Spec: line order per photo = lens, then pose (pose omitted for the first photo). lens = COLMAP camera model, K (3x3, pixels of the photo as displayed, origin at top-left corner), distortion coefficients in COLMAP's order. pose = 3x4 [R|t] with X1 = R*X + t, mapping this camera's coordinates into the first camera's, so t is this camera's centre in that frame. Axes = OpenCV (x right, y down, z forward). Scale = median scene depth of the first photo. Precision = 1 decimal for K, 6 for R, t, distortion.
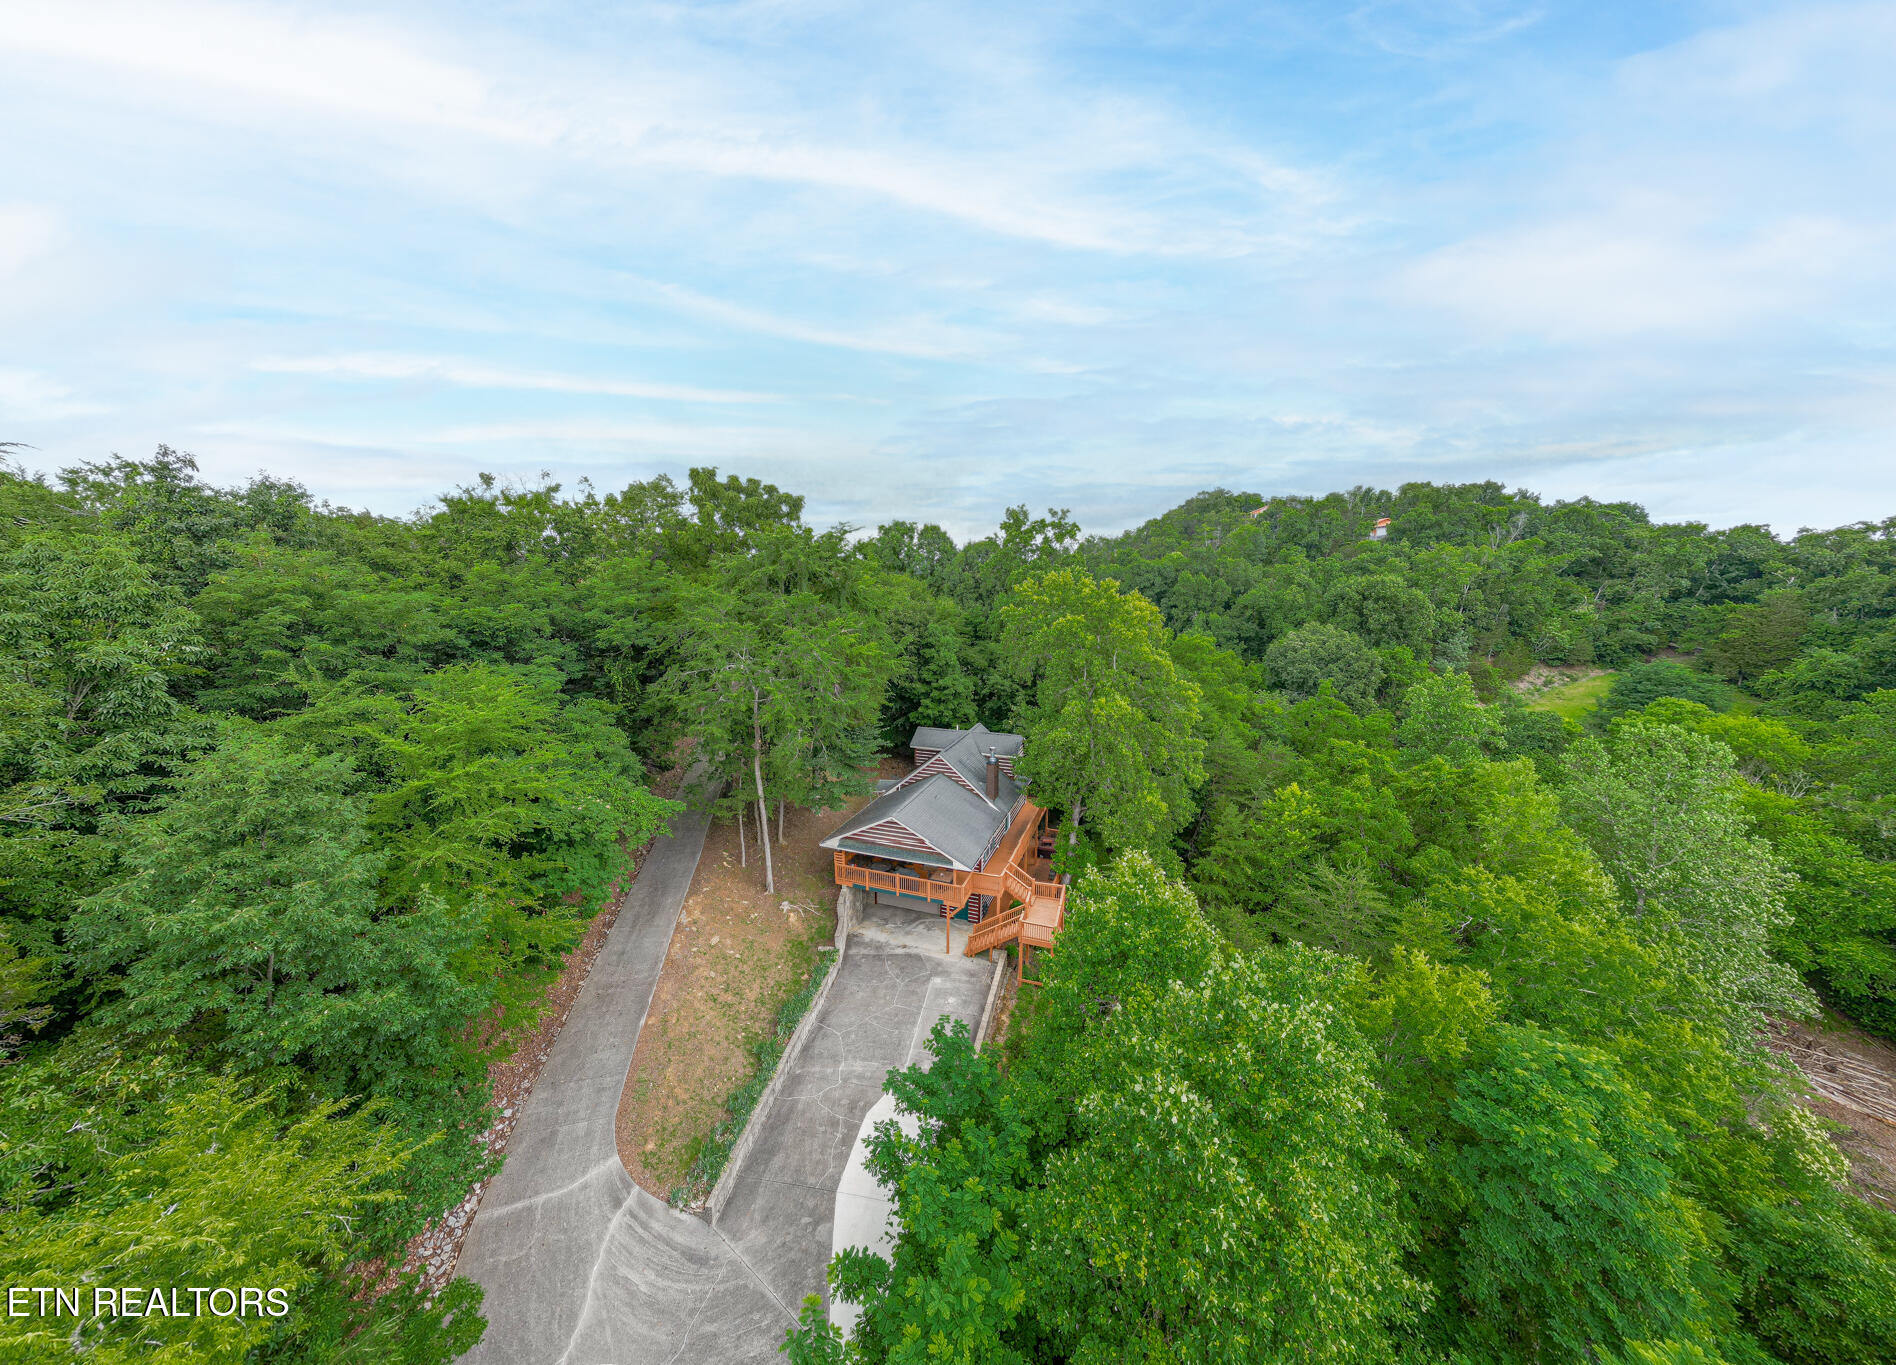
lens RADIAL K [[625.3, 0, 940.4], [0, 625.3, 678.6], [0, 0, 1]] dist [0.001520, 0.000074]
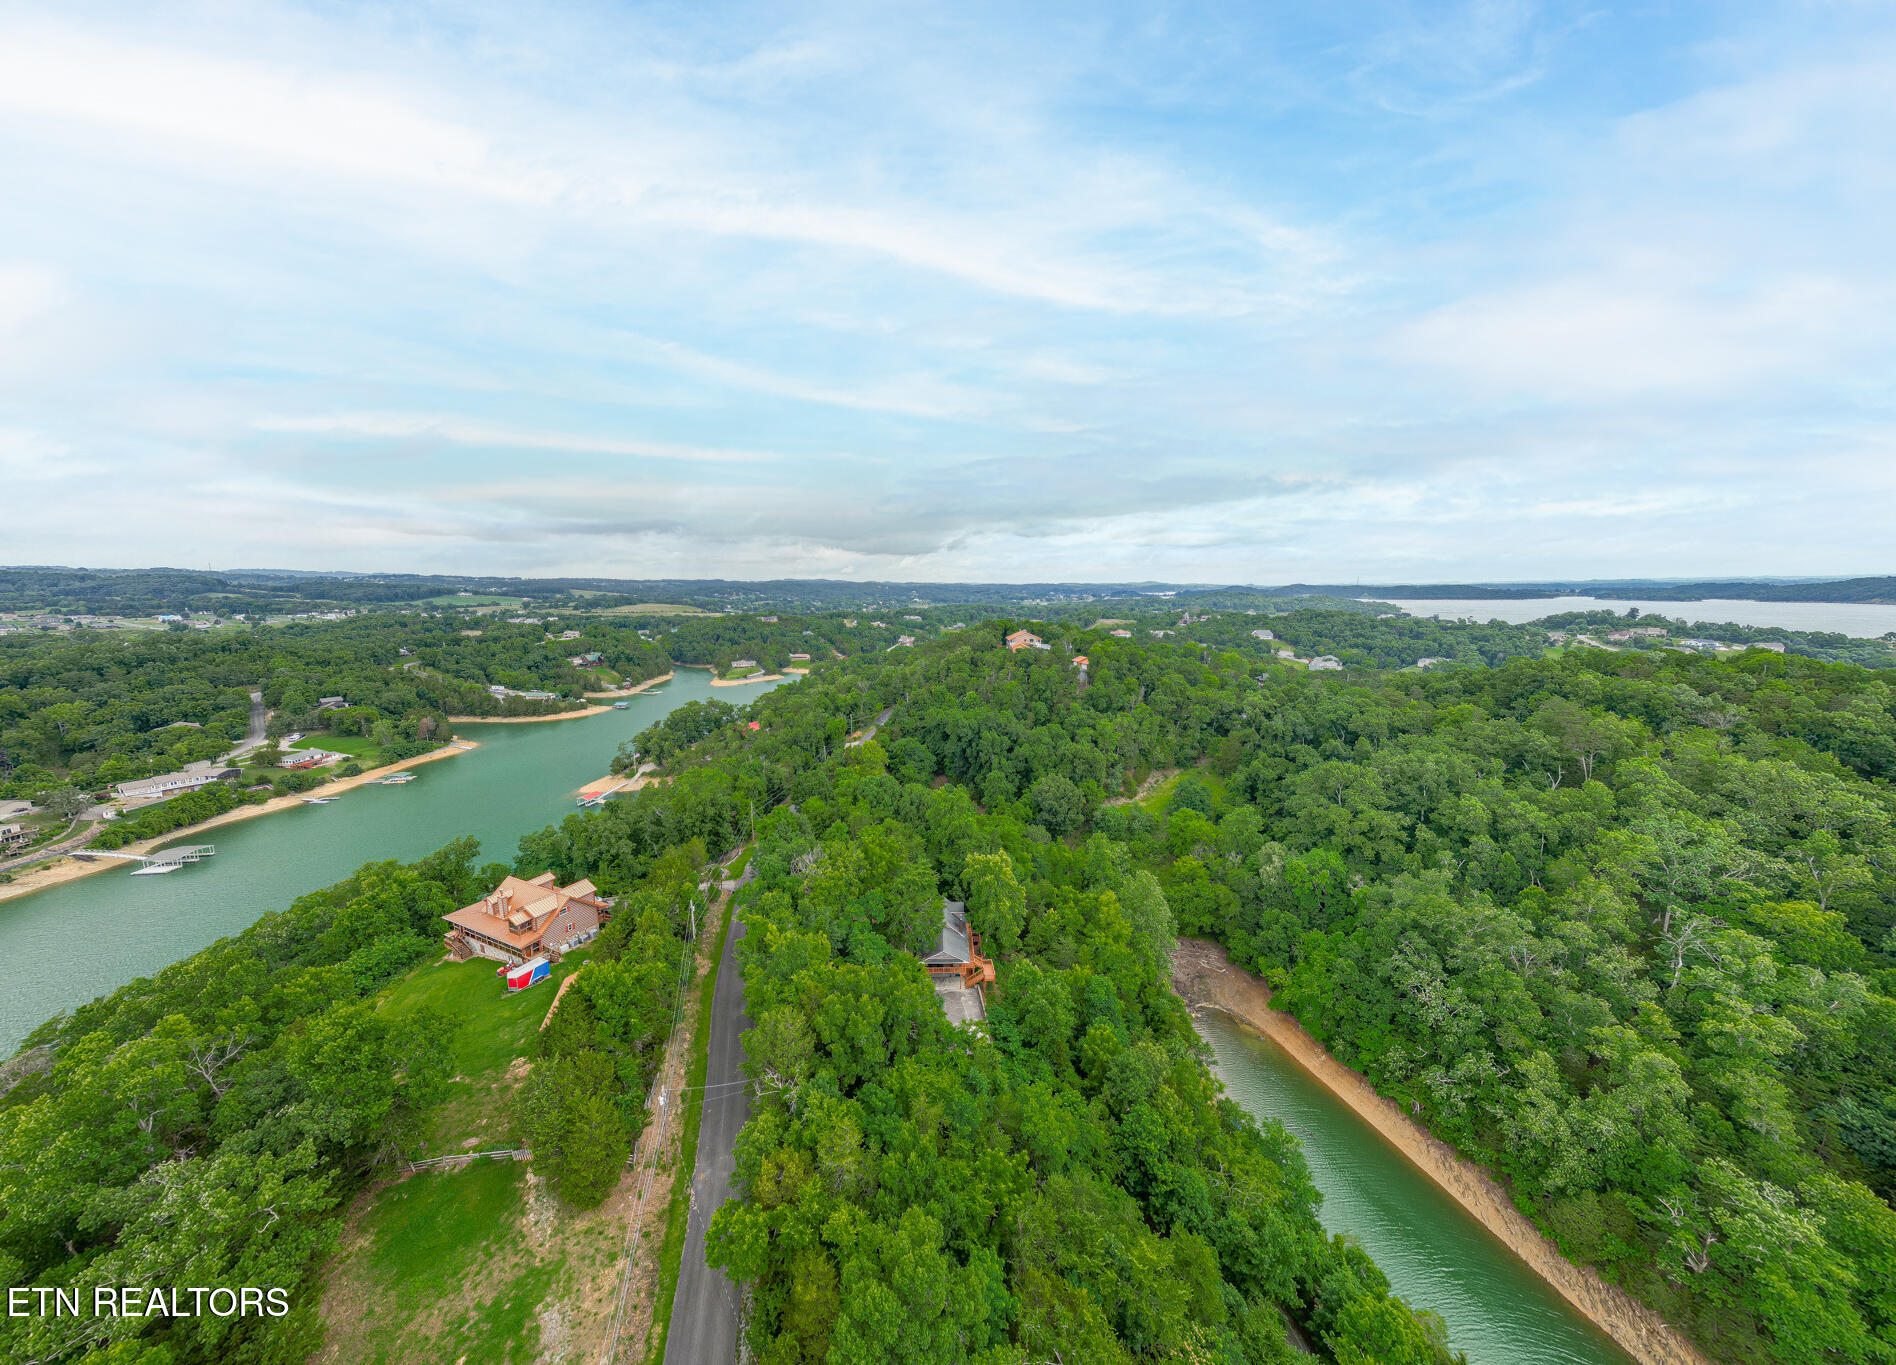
lens RADIAL K [[625.3, 0, 950.9], [0, 625.3, 680.6], [0, 0, 1]] dist [0.001520, 0.000074]
pose [[0.928427, -0.059926, 0.366650, -0.347350], [0.064840, 0.997895, -0.001088, -0.352686], [-0.365813, 0.024784, 0.930358, -0.620382]]
